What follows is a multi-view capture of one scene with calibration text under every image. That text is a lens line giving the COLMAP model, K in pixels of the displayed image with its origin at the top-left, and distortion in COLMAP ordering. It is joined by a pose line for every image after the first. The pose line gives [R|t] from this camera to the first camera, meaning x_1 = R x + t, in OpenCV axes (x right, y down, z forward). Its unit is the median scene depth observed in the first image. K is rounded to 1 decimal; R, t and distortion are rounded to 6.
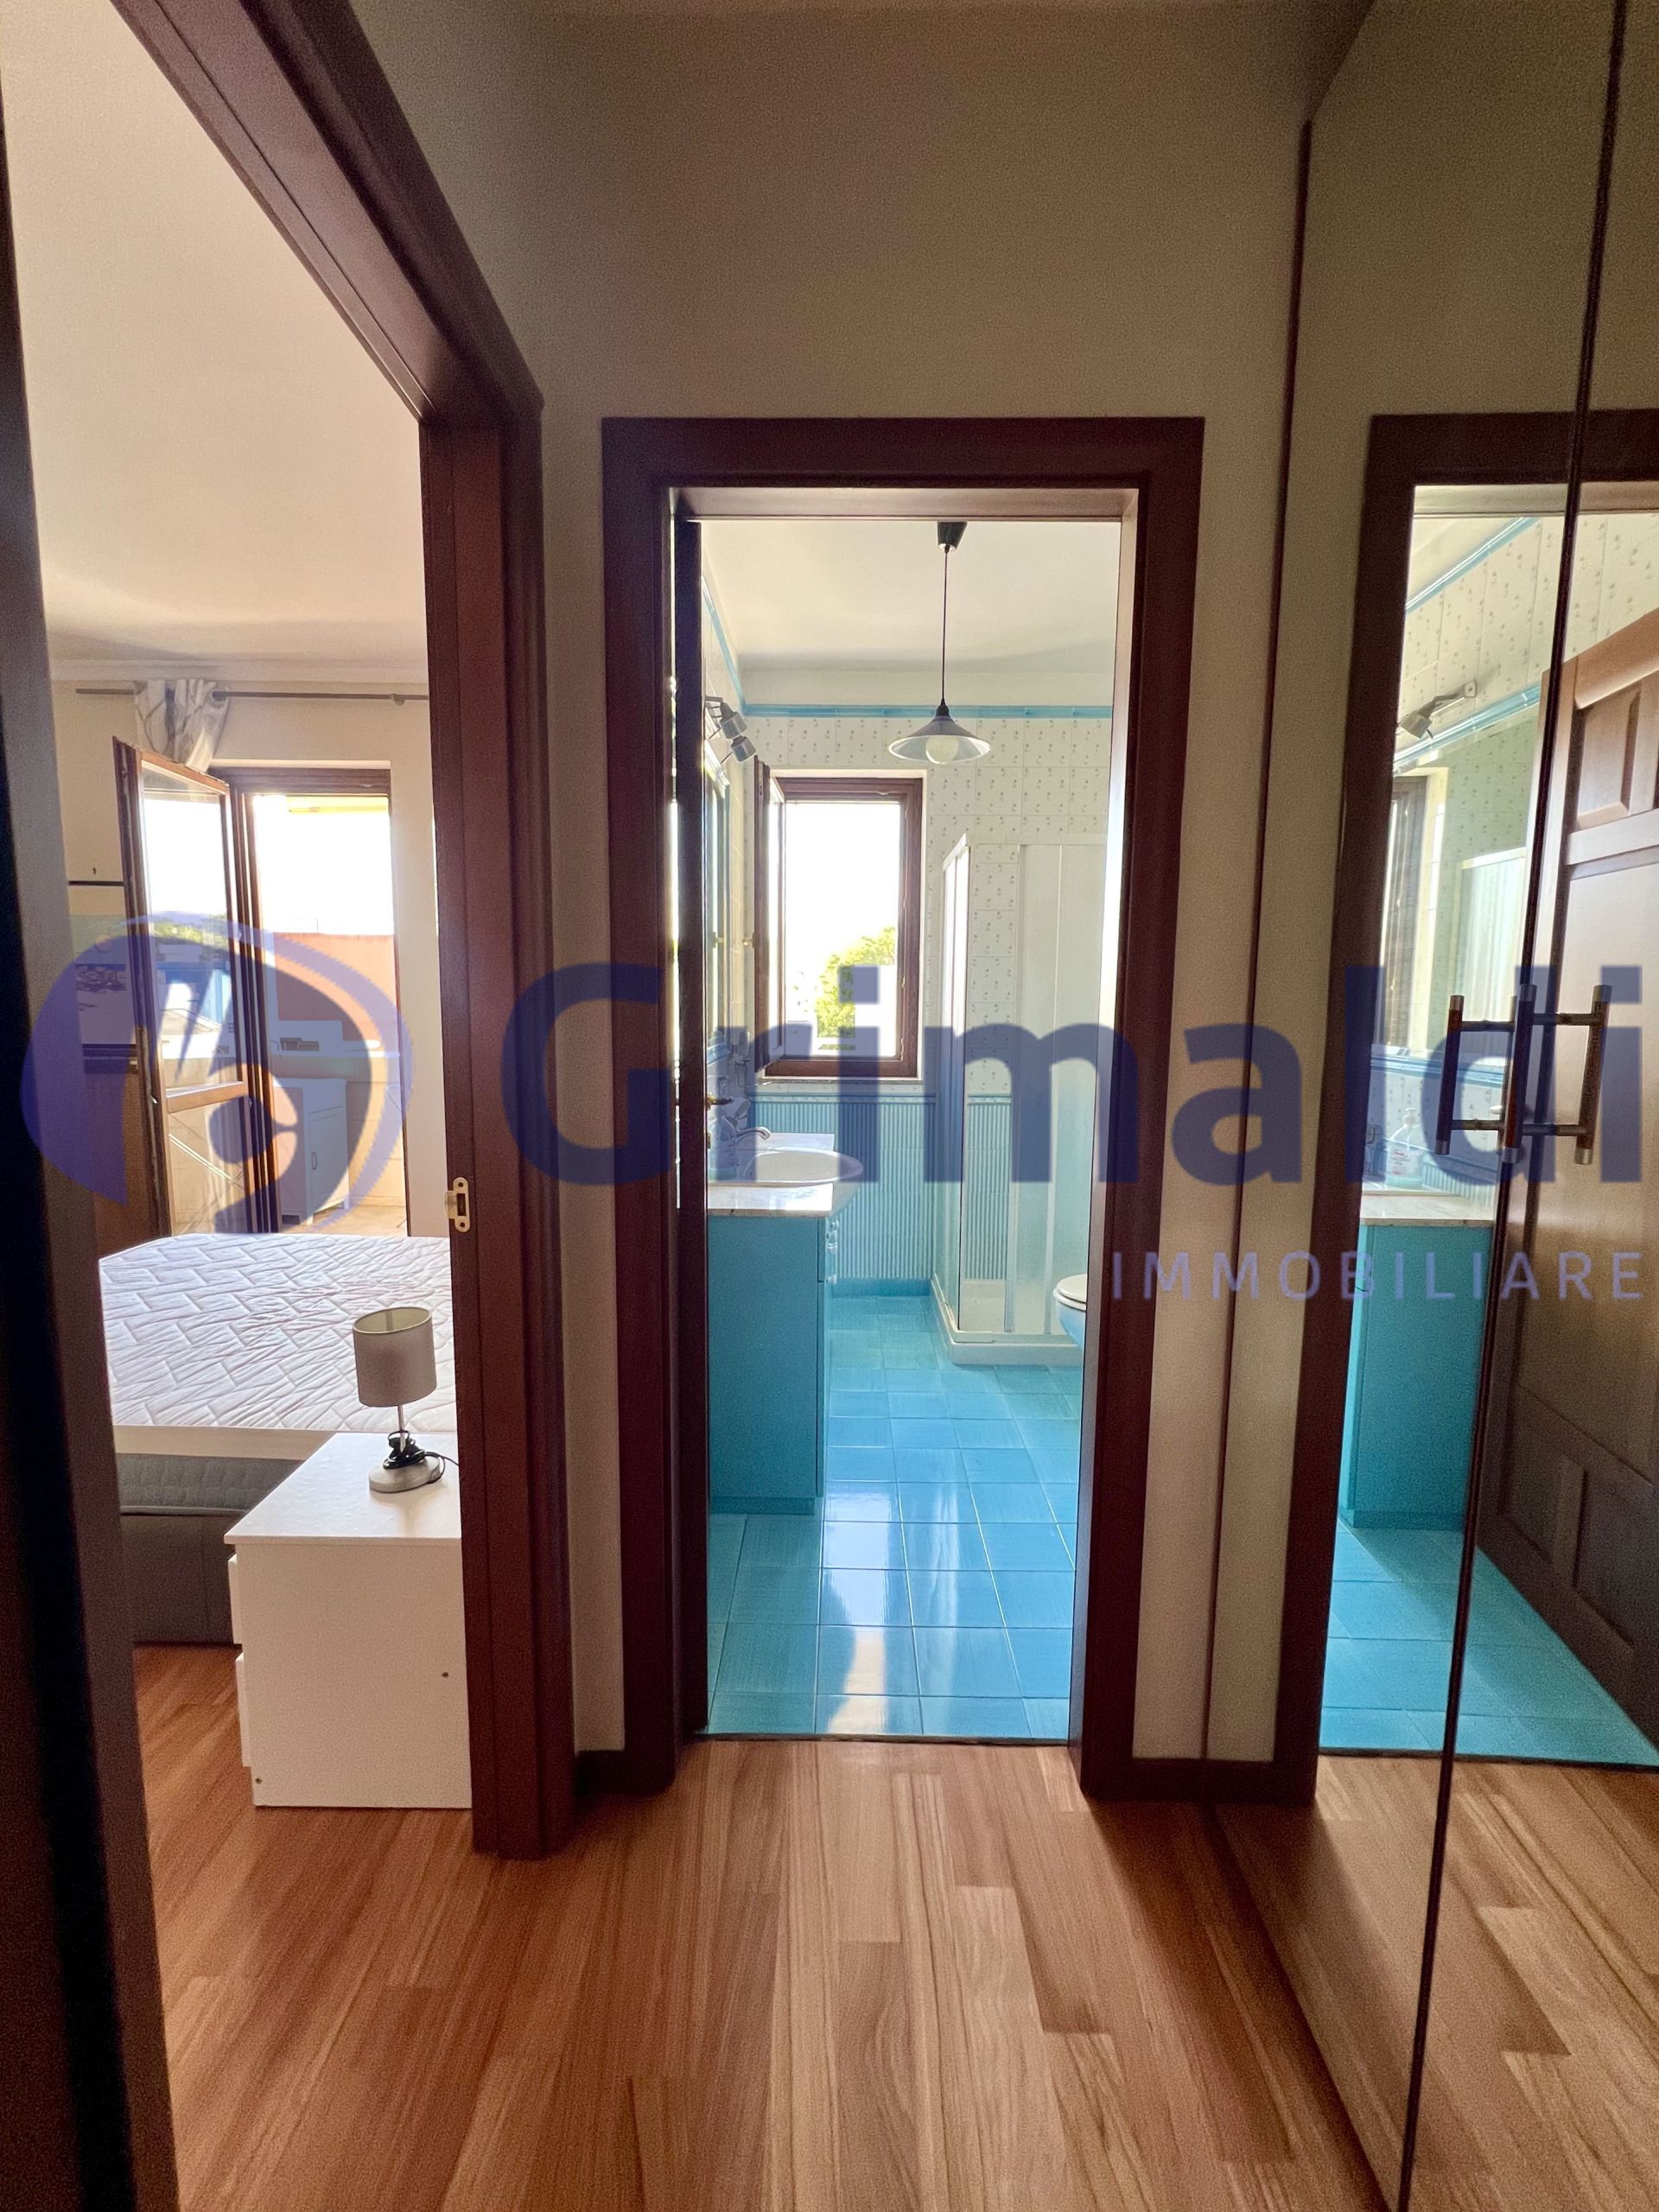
lens RADIAL K [[939.1, 0, 827.6], [0, 939.1, 1103.5], [0, 0, 1]] dist [0.002045, -0.000146]
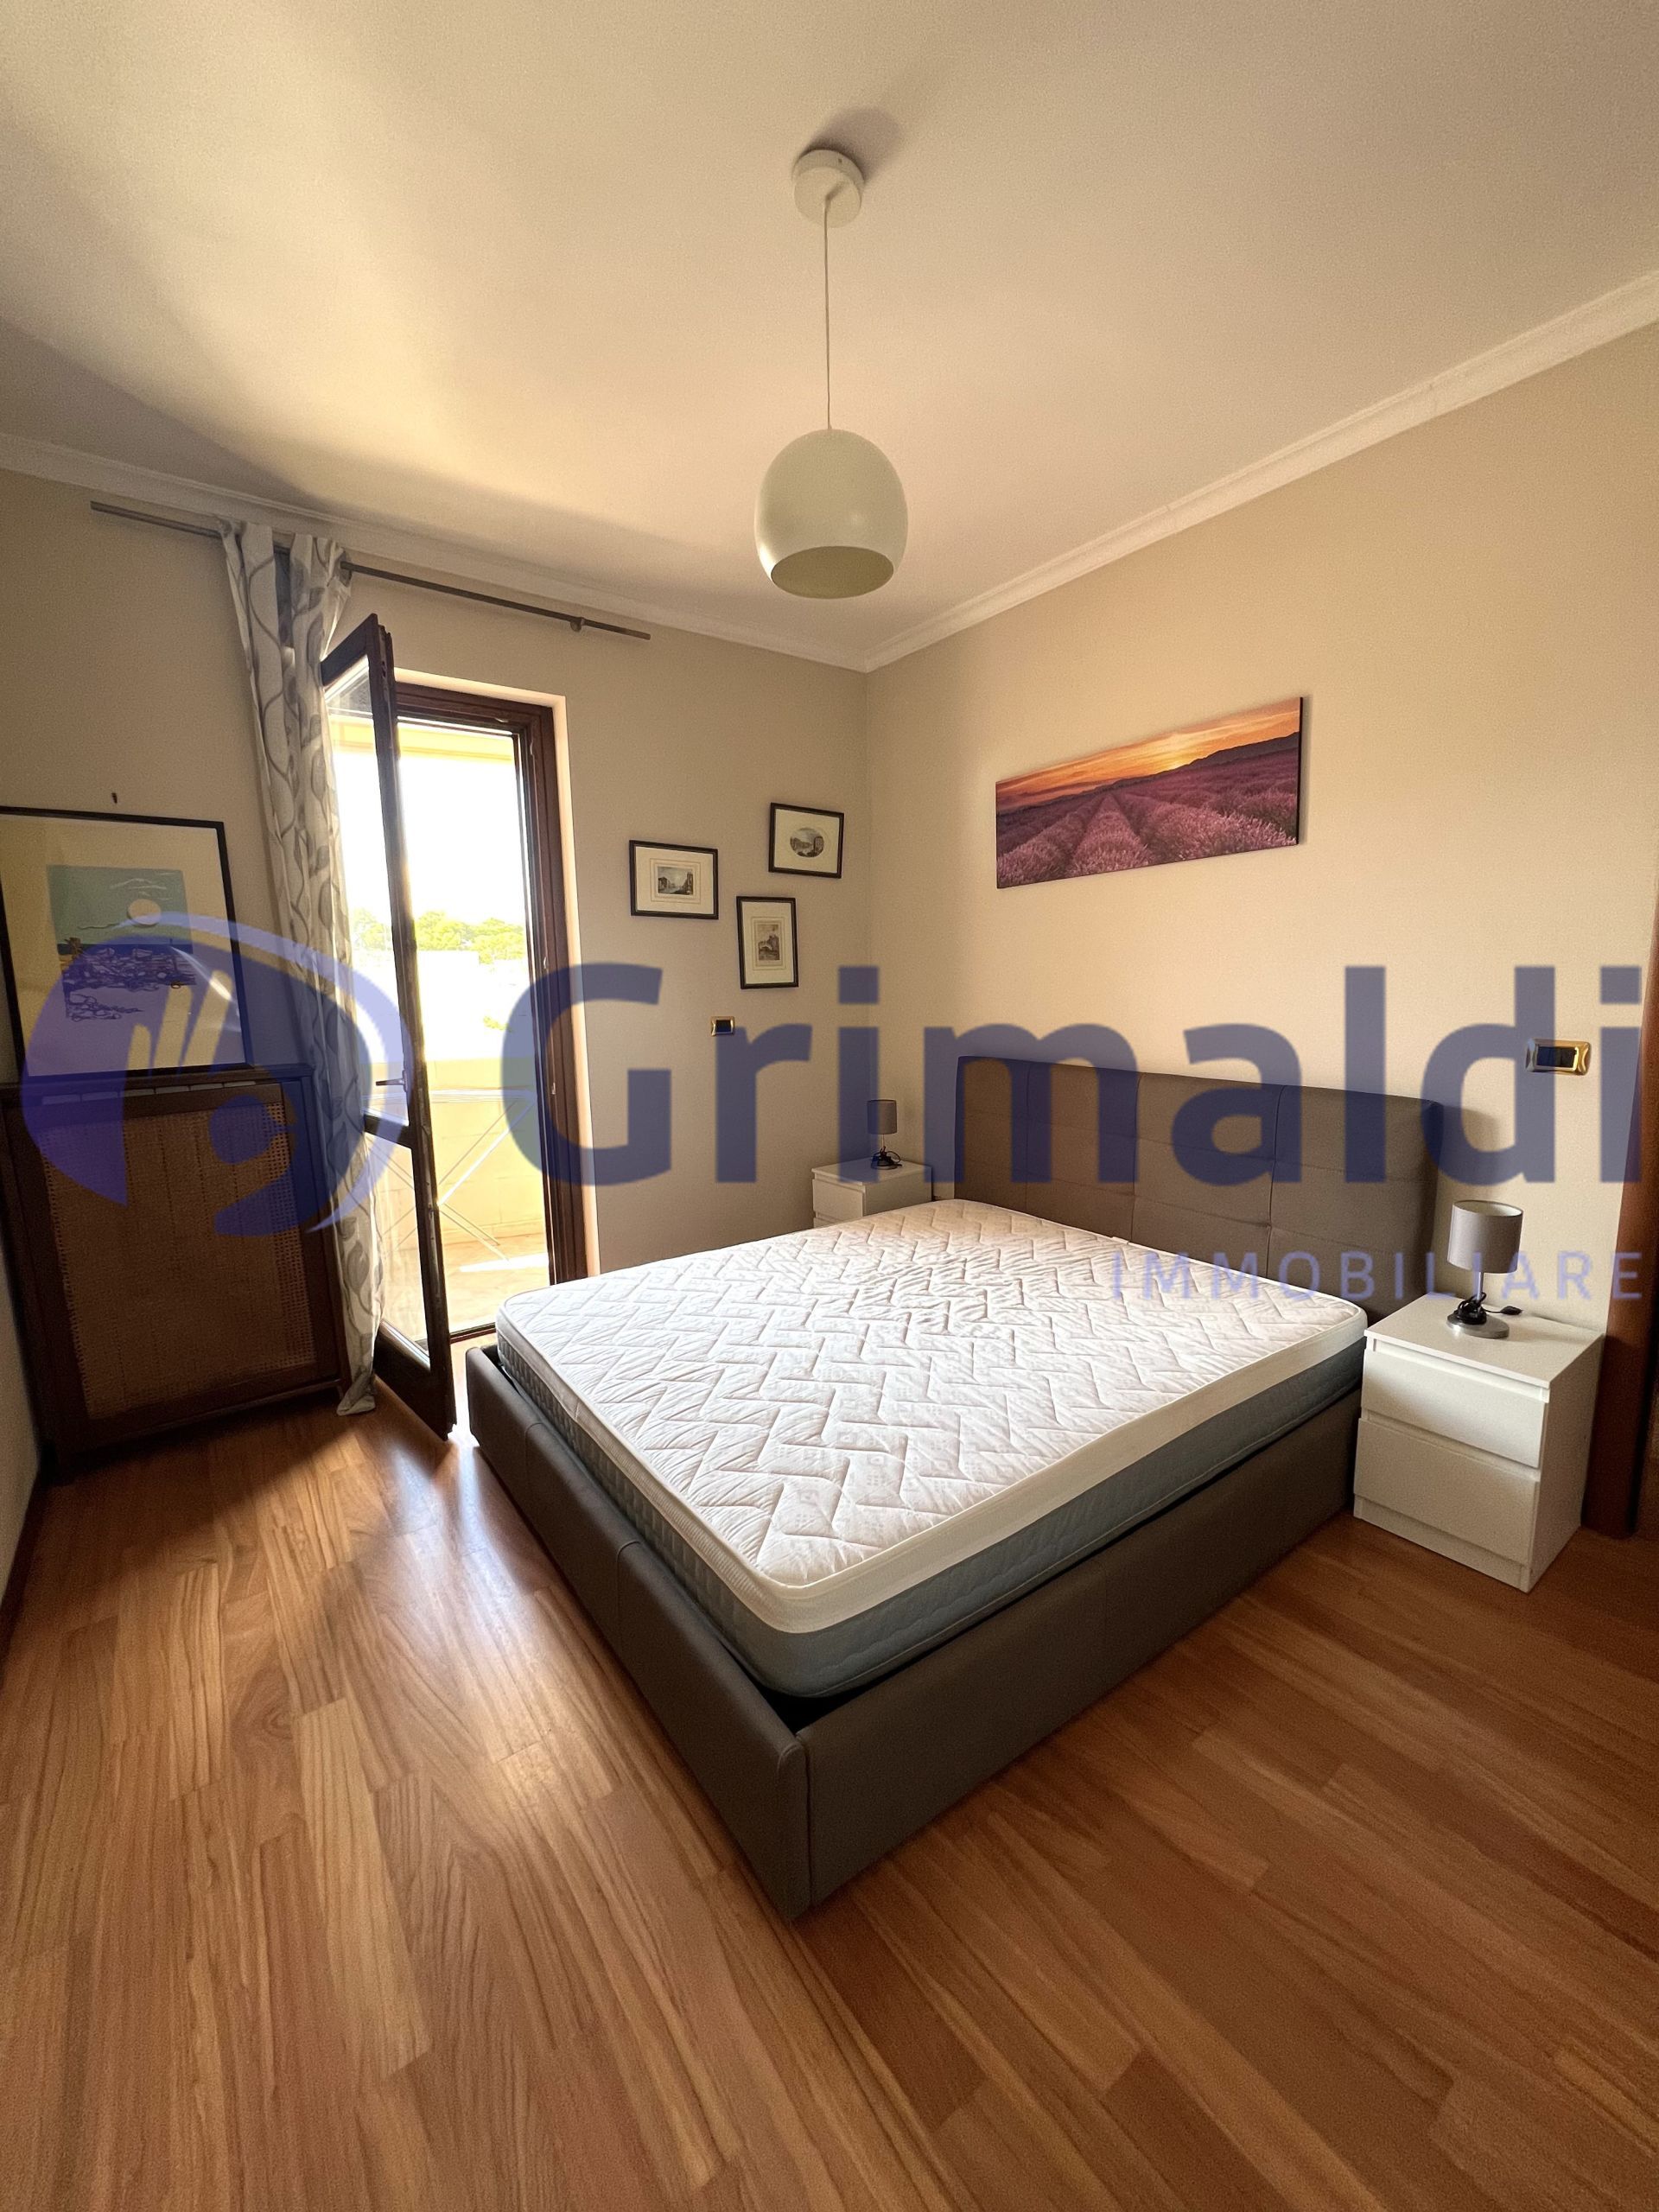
lens RADIAL K [[889.3, 0, 823.7], [0, 889.3, 1104.0], [0, 0, 1]] dist [-0.000368, 0.000143]
pose [[0.797887, -0.112575, 0.592202, -1.089440], [0.097344, 0.993576, 0.057722, -0.041314], [-0.594895, 0.011592, 0.803720, 0.324760]]
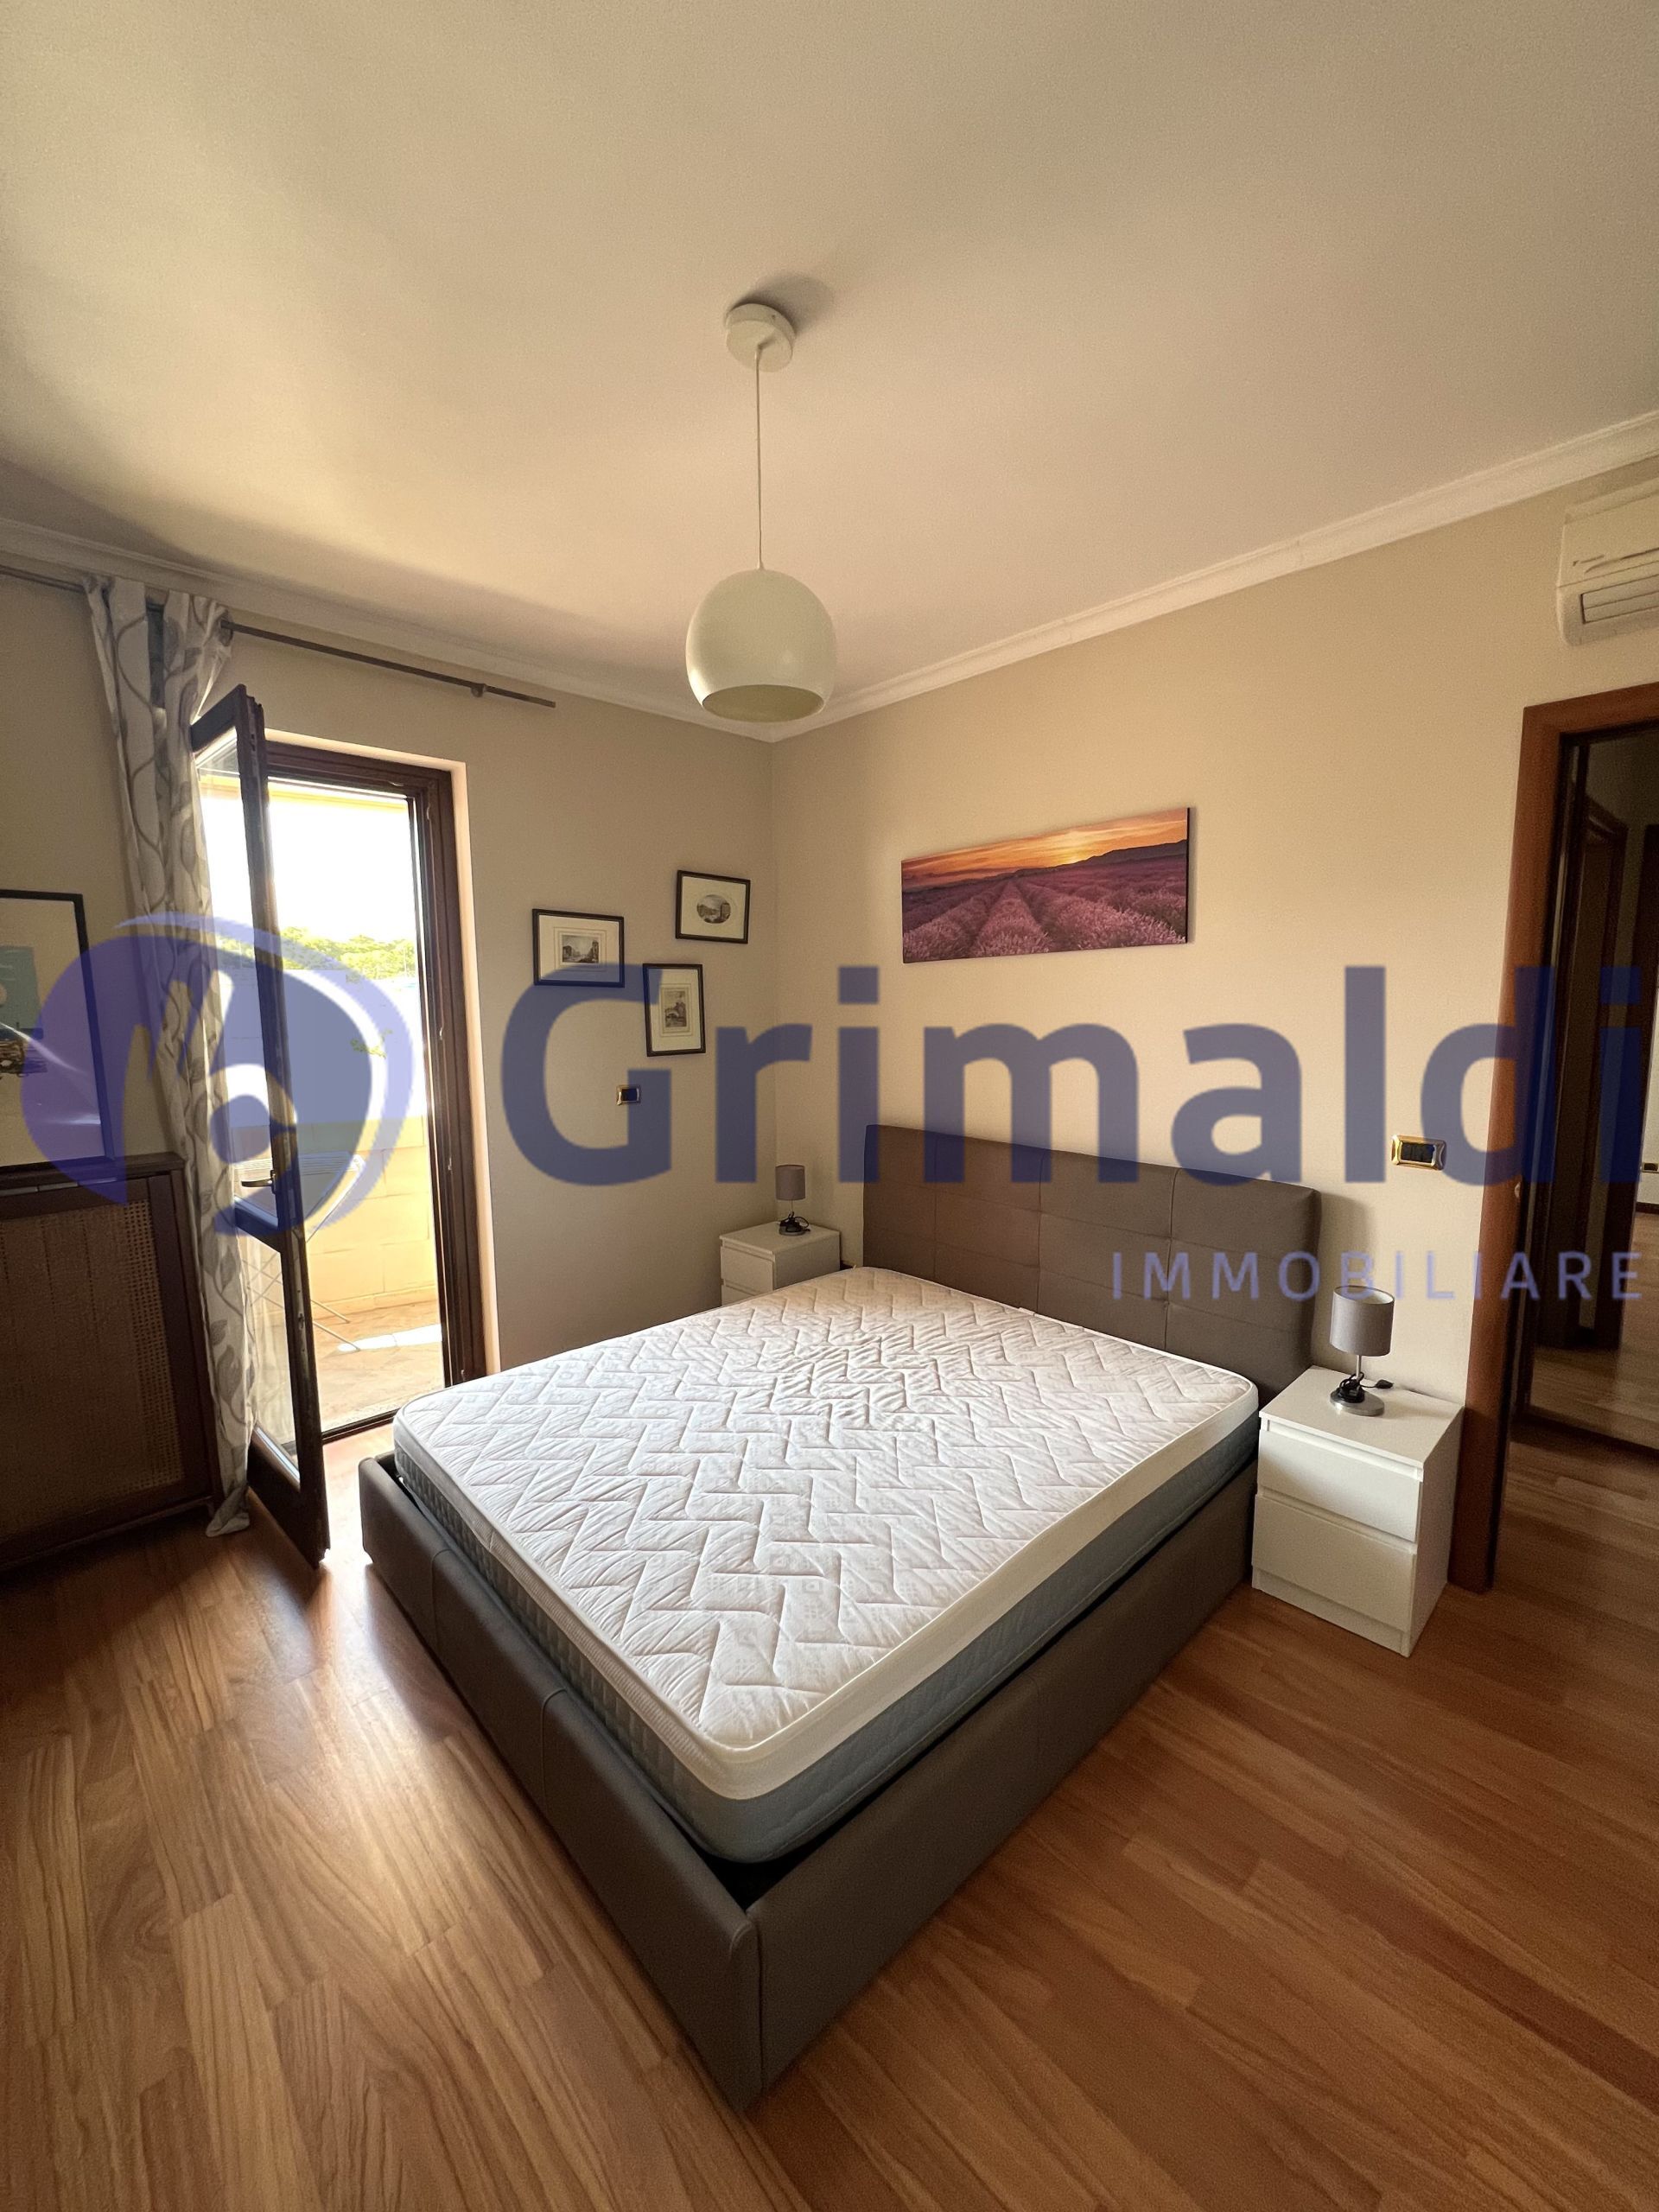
lens RADIAL K [[889.3, 0, 823.7], [0, 889.3, 1104.0], [0, 0, 1]] dist [-0.000368, 0.000143]
pose [[0.717156, -0.100654, 0.689606, -1.104074], [0.096798, 0.994310, 0.044464, -0.108353], [-0.690158, 0.034865, 0.722818, 0.341335]]
